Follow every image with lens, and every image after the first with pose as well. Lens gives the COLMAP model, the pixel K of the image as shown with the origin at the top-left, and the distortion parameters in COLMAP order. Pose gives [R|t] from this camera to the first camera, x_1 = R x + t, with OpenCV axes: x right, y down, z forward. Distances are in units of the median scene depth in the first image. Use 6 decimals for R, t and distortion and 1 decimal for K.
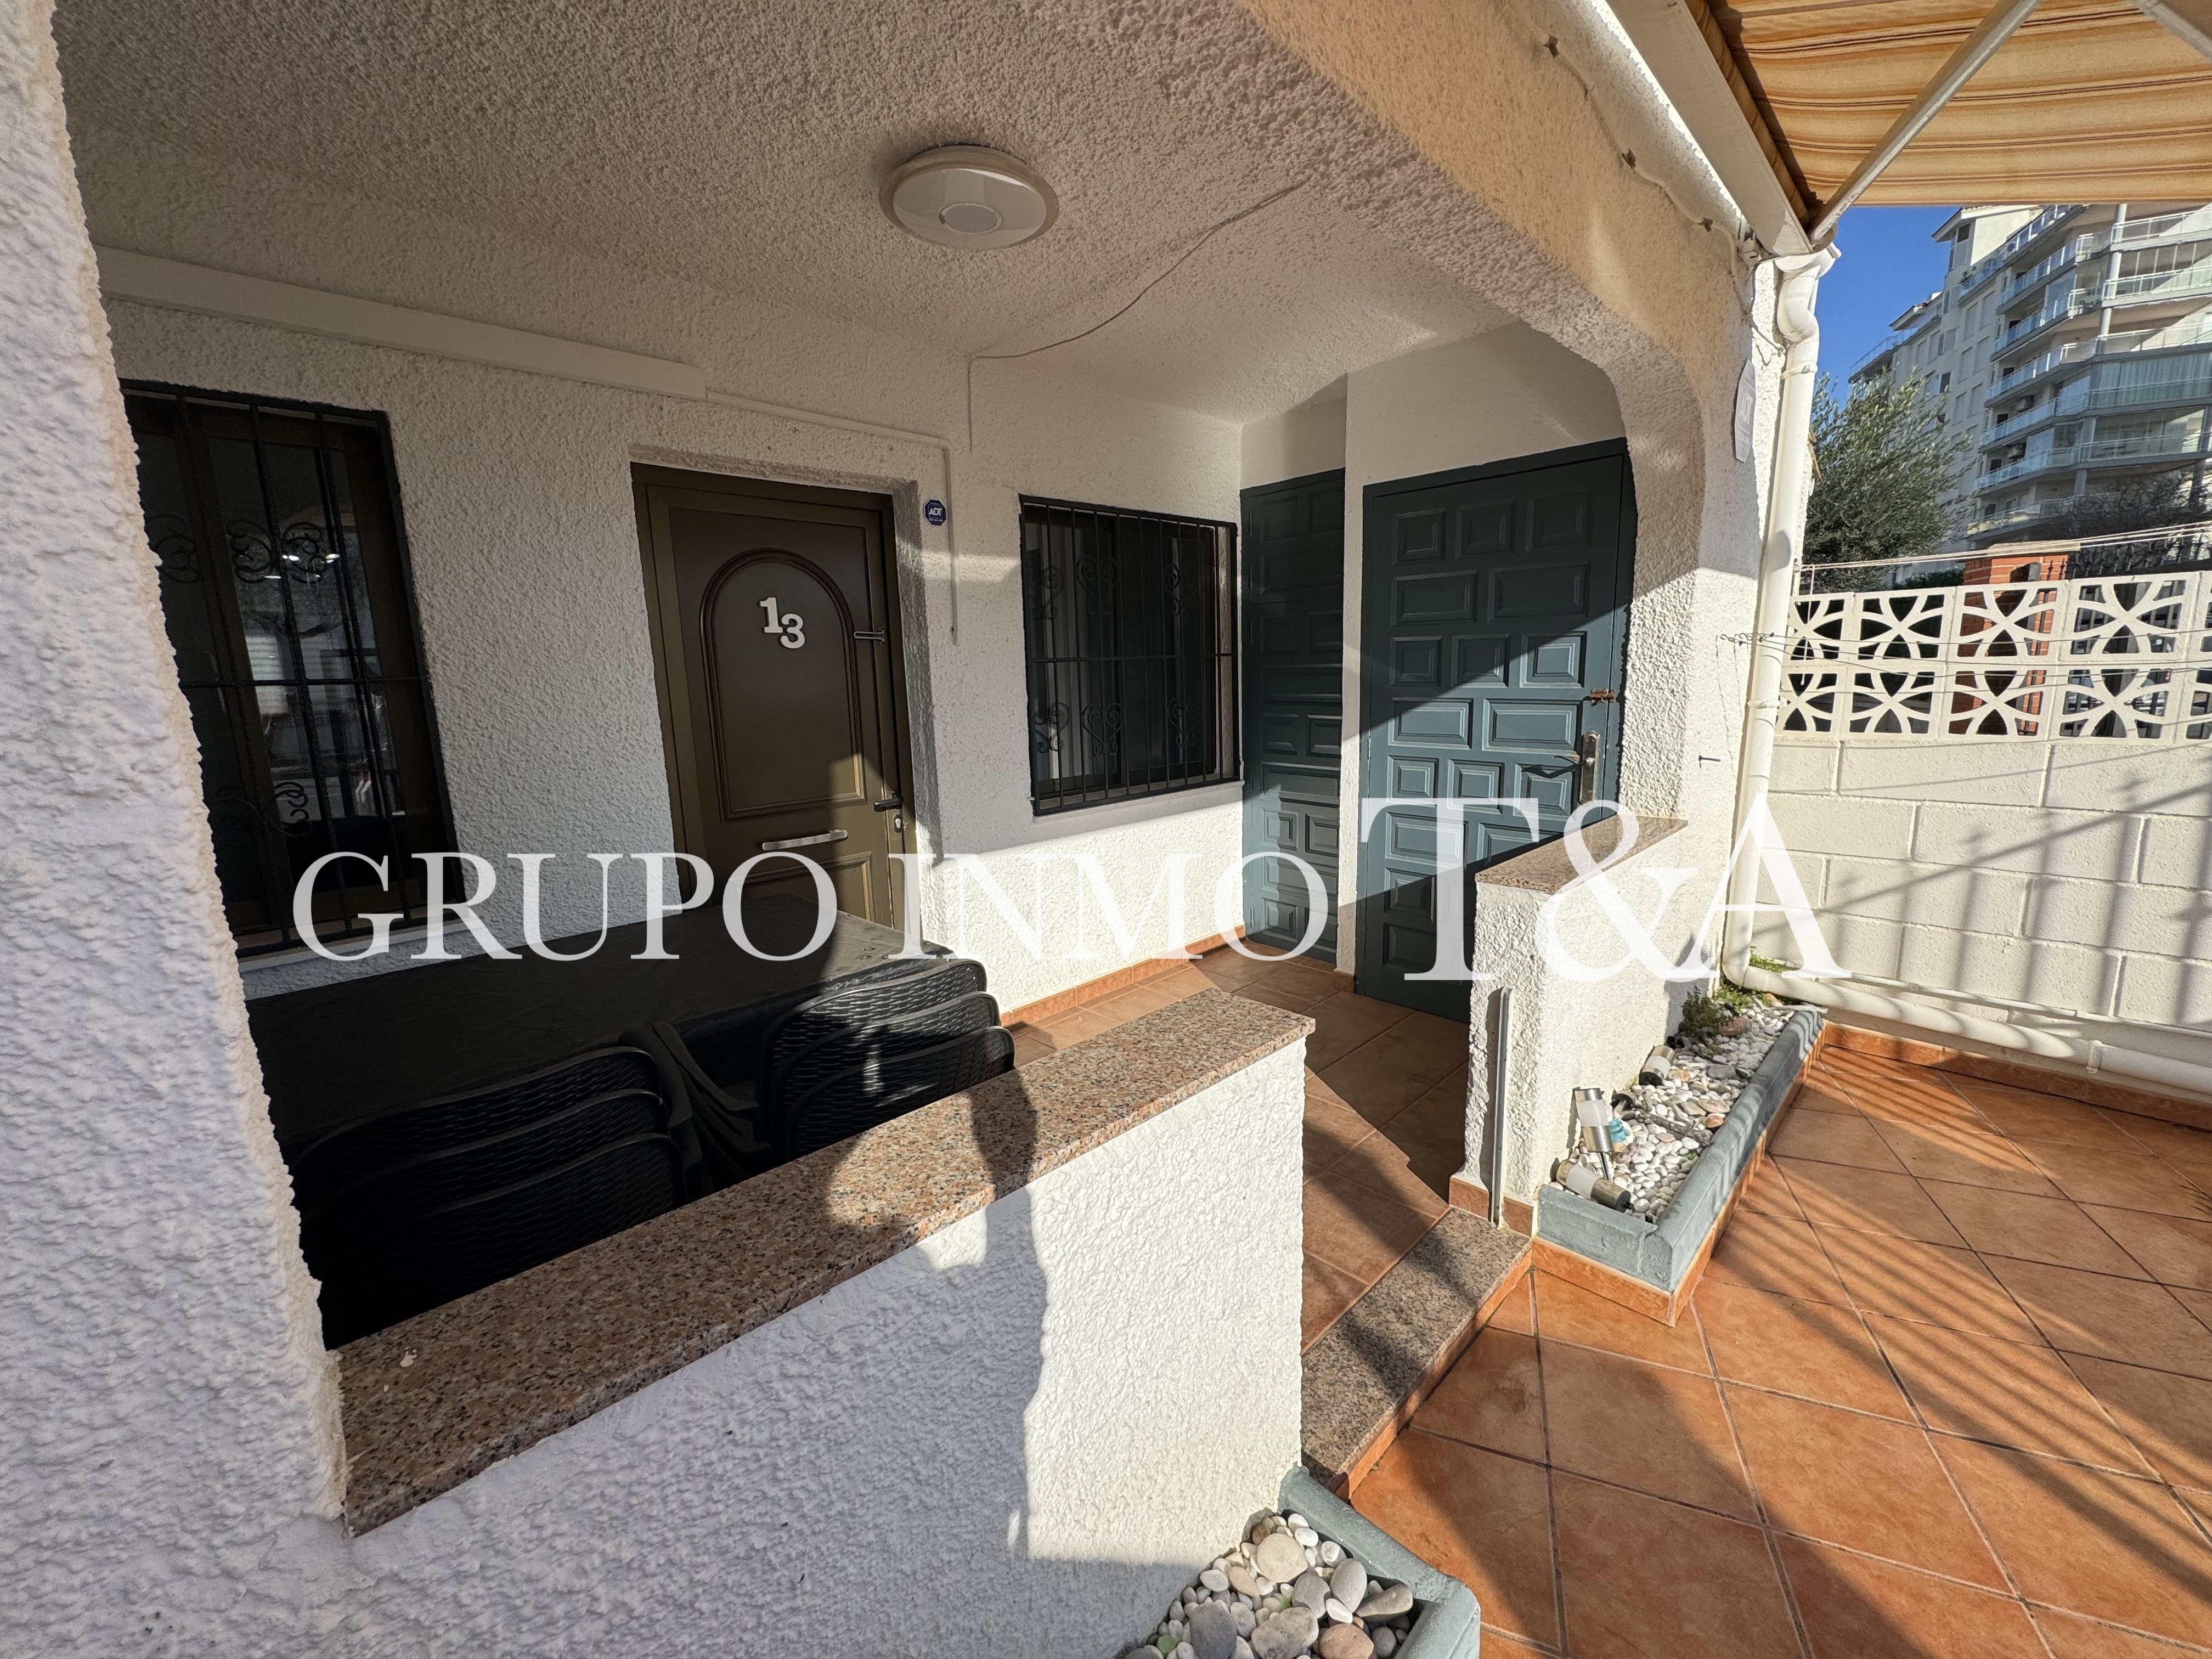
lens RADIAL K [[881.6, 0, 1110.9], [0, 881.6, 825.6], [0, 0, 1]] dist [-0.003446, -0.000194]
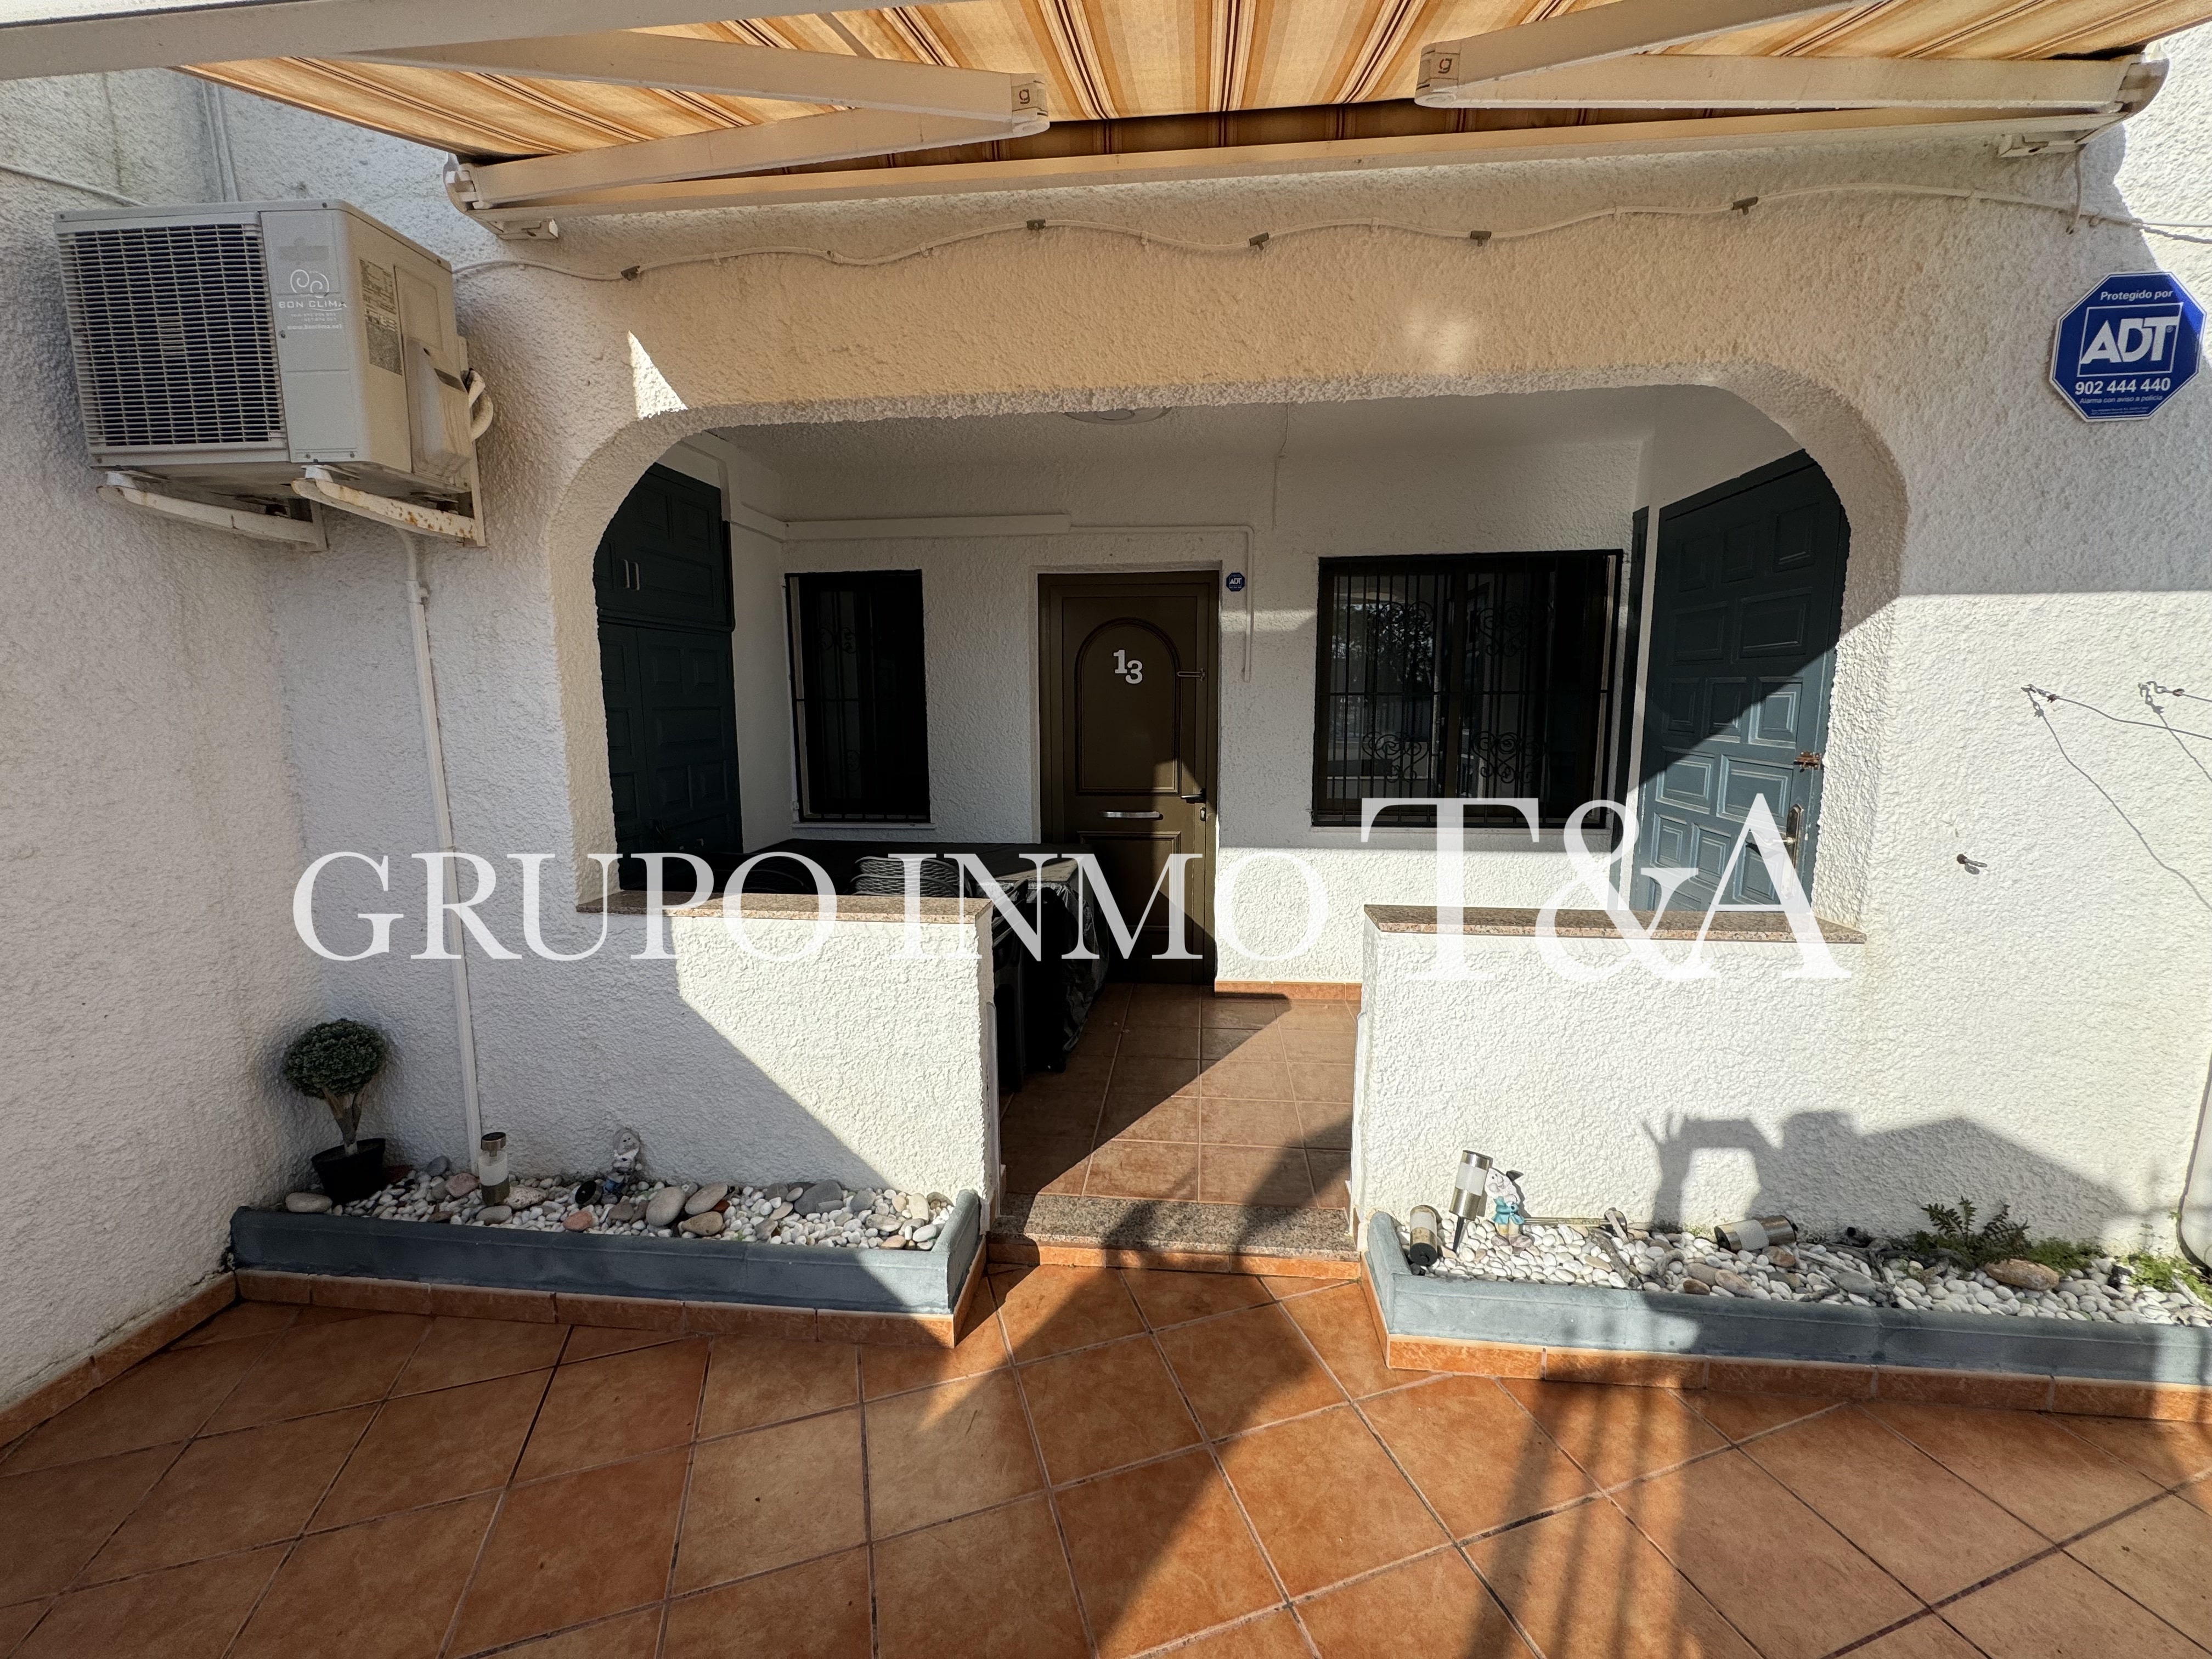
lens RADIAL K [[881.6, 0, 1102.1], [0, 881.6, 823.9], [0, 0, 1]] dist [-0.003446, -0.000194]
pose [[0.639921, 0.135389, -0.756420, 0.715485], [-0.148749, 0.987563, 0.050920, -0.035938], [0.753906, 0.079932, 0.652102, 0.021072]]
